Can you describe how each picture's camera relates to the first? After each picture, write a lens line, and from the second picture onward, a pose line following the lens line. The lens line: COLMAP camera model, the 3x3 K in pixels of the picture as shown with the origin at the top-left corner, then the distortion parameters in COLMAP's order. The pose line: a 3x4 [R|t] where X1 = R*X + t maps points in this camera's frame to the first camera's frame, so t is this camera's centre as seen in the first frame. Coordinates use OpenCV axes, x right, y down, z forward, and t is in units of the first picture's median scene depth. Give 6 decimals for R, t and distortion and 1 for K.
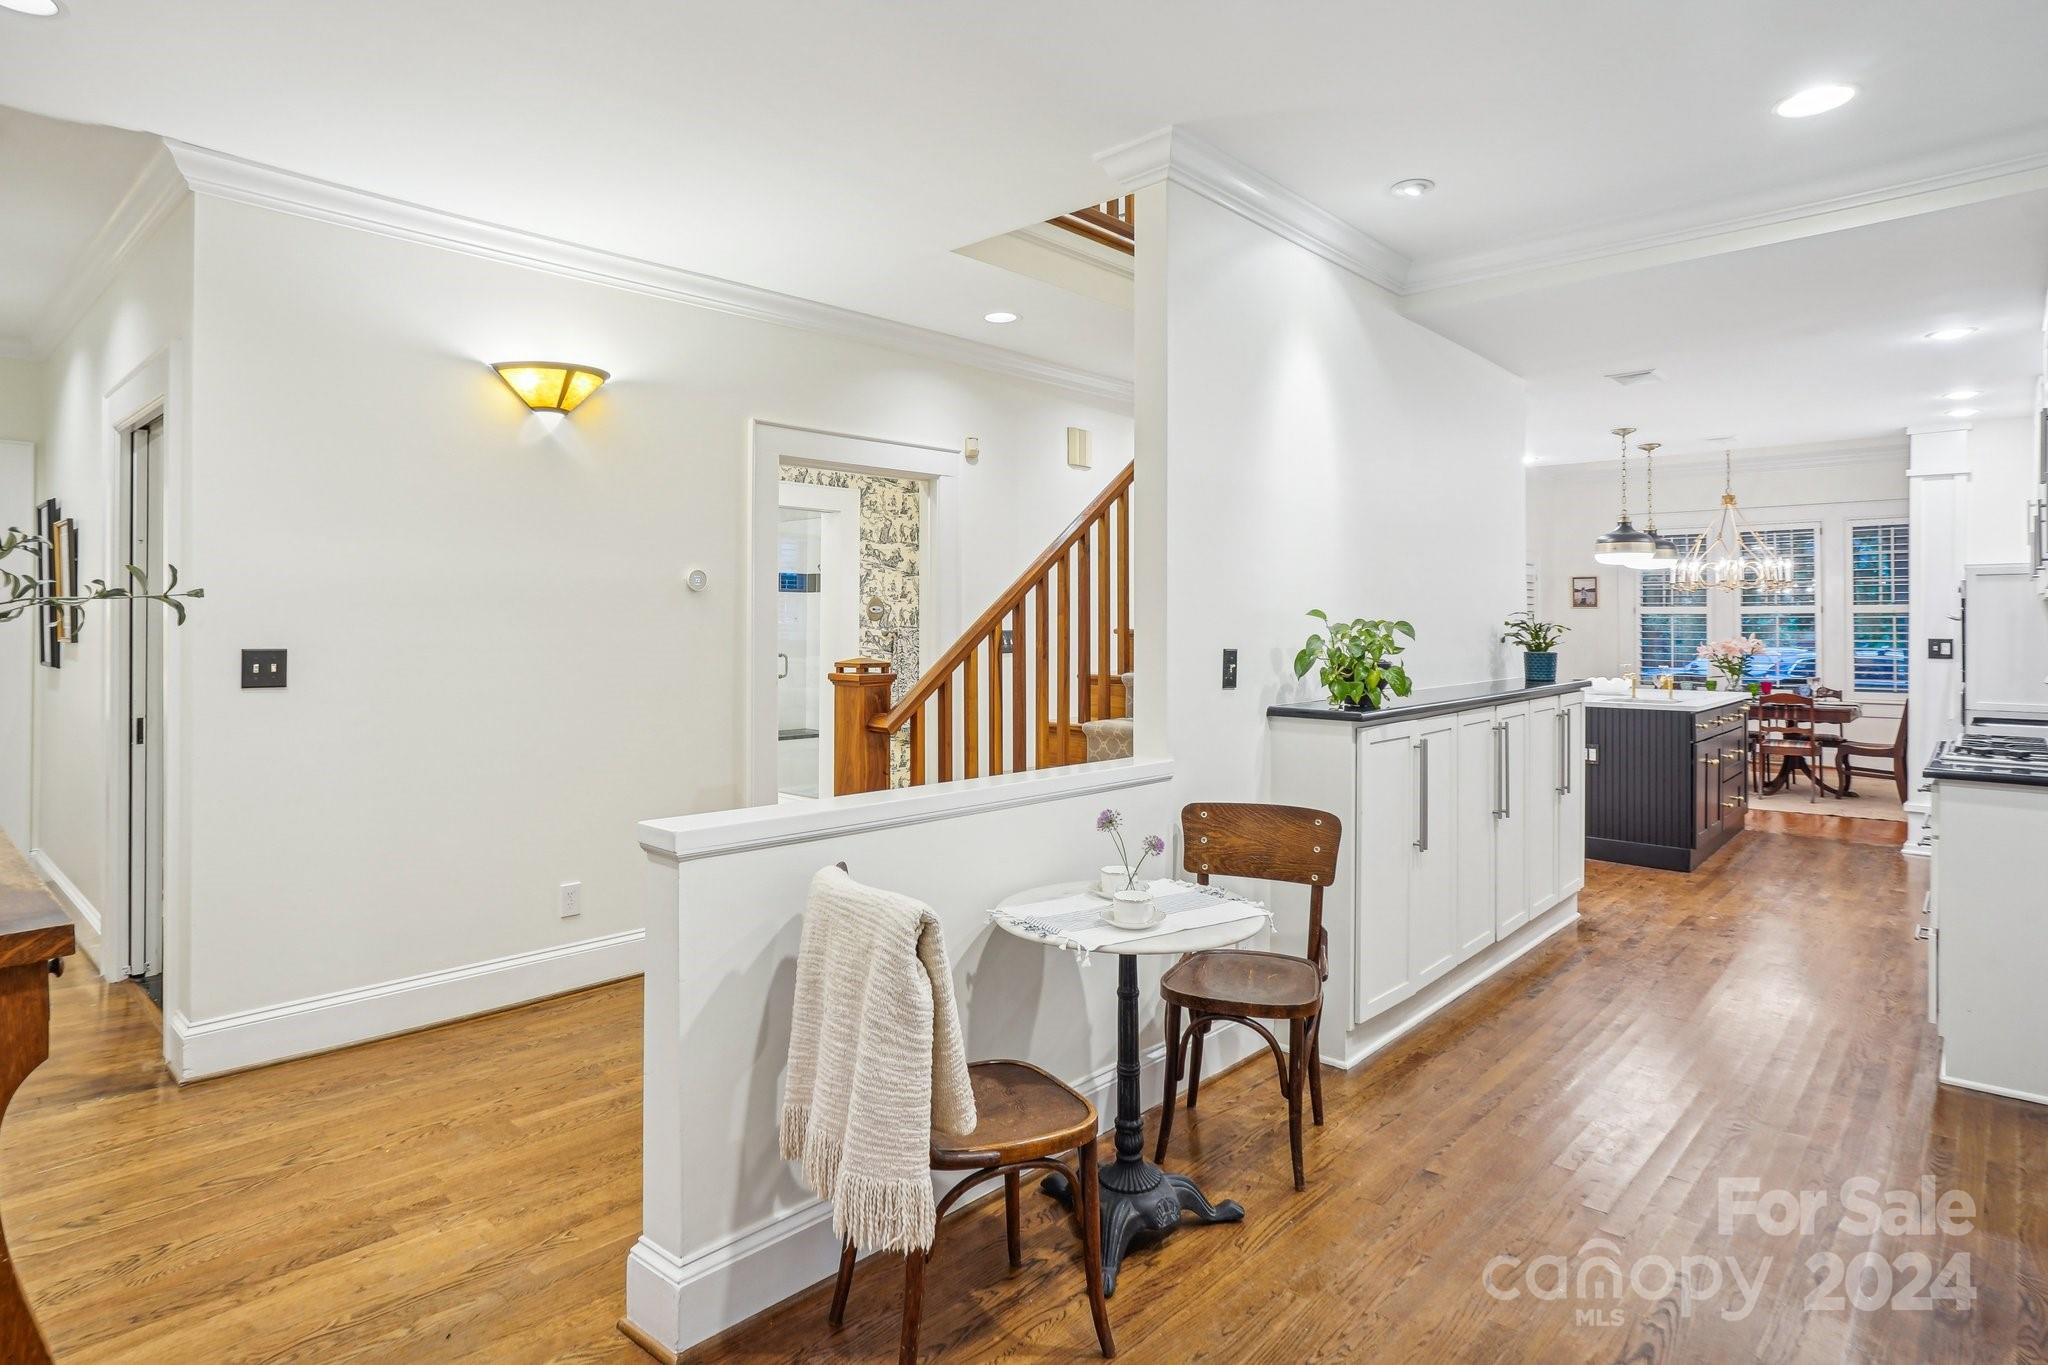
lens RADIAL K [[1109.9, 0, 1023.9], [0, 1109.9, 612.7], [0, 0, 1]] dist [-0.003610, -0.000671]
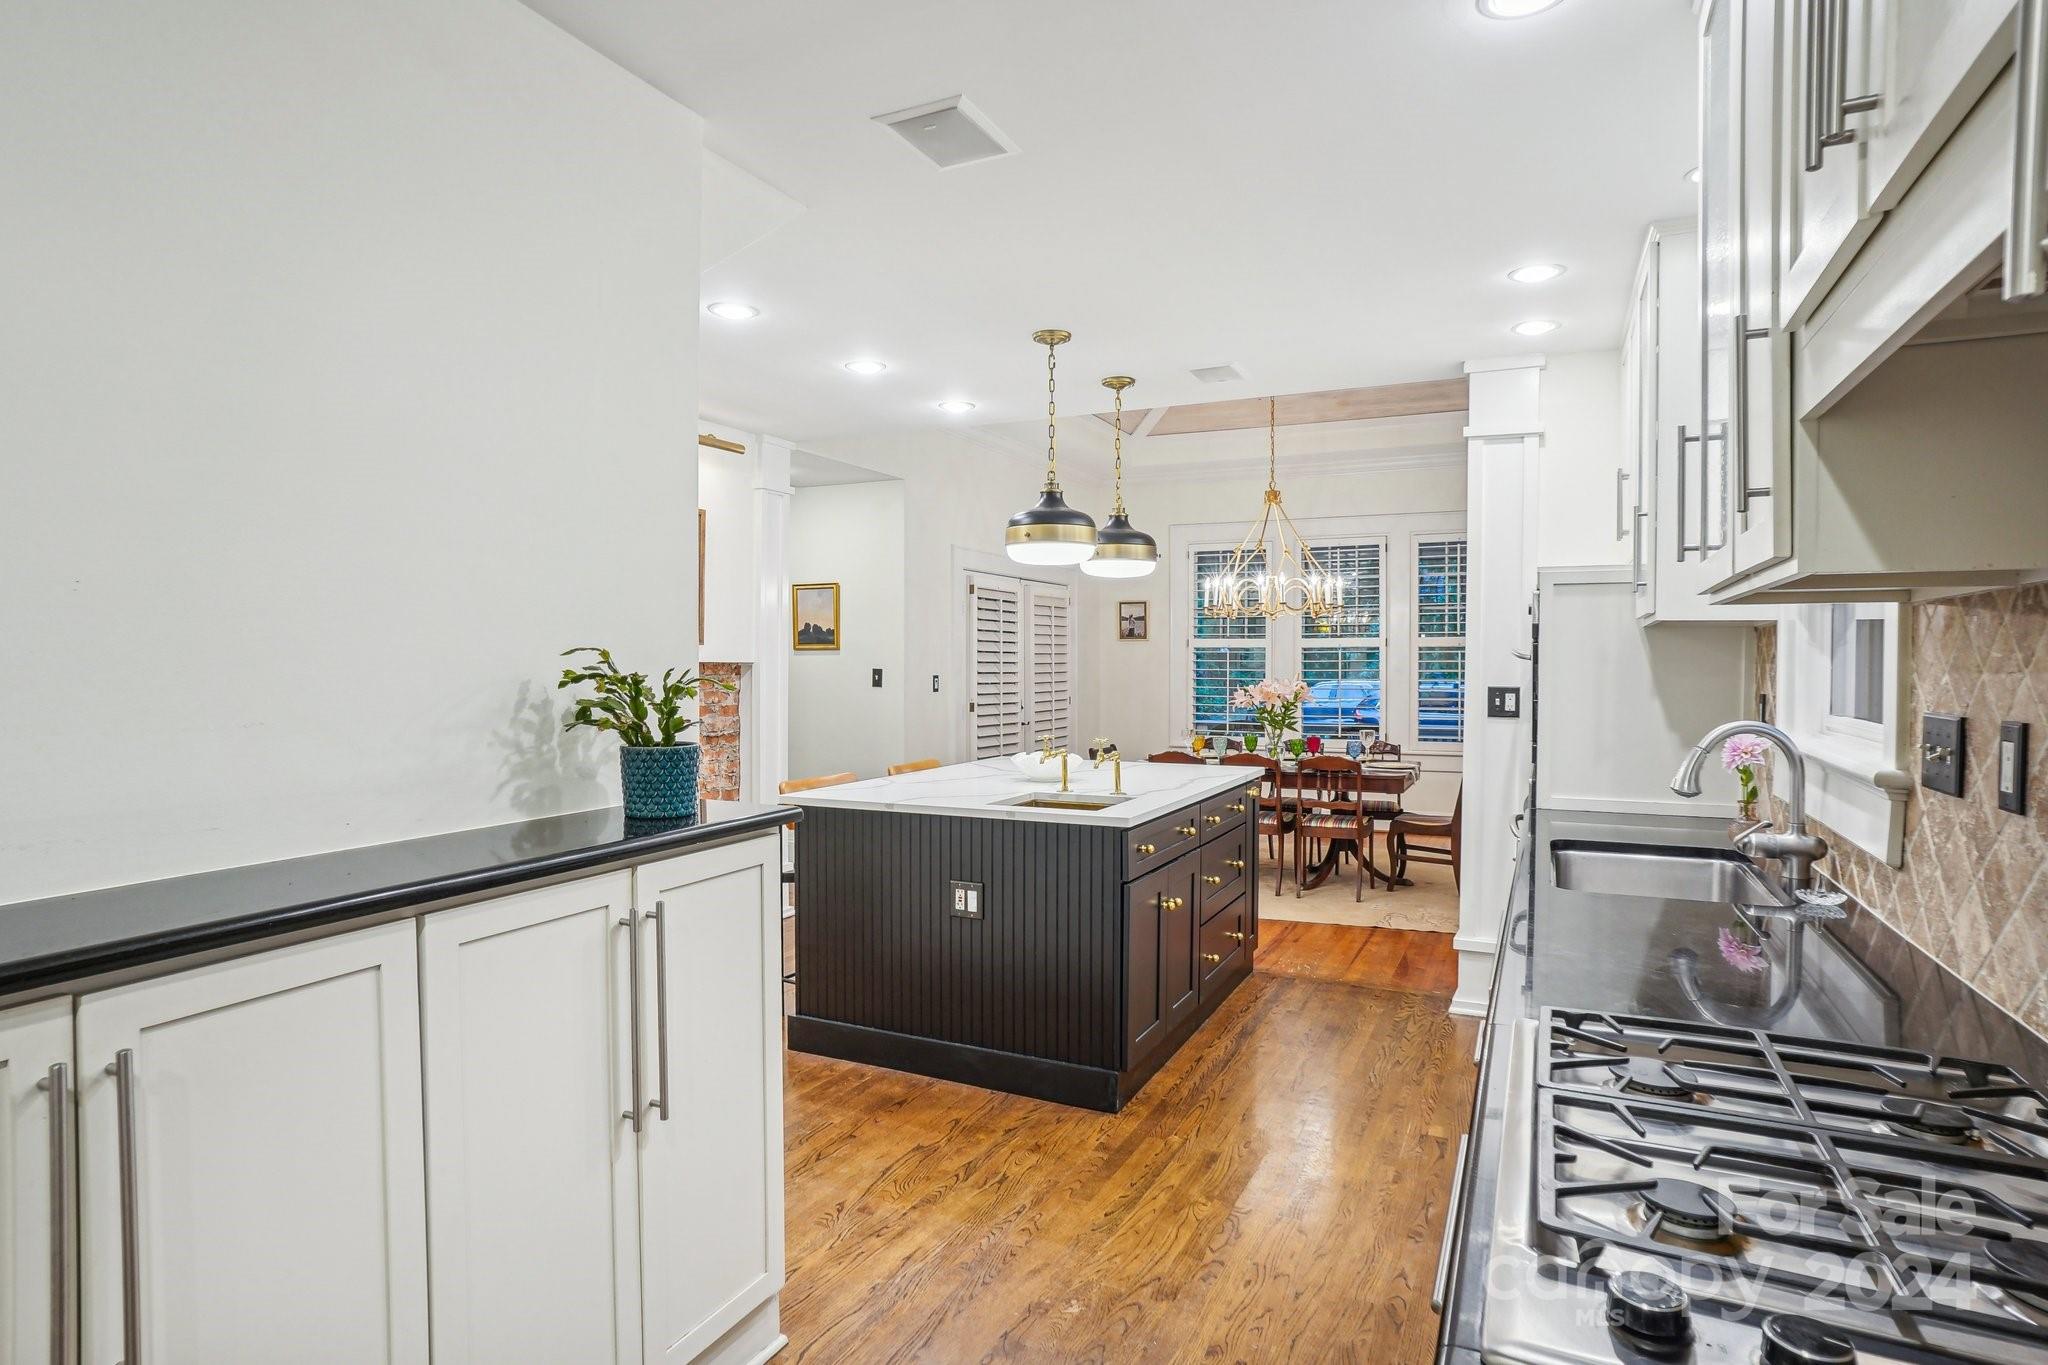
lens RADIAL K [[1089.3, 0, 1018.2], [0, 1089.3, 676.5], [0, 0, 1]] dist [-0.062926, 0.039598]
pose [[0.965124, -0.006517, 0.261712, 0.292493], [-0.001001, 0.999591, 0.028584, -0.000476], [-0.261791, -0.027849, 0.964723, 0.350833]]
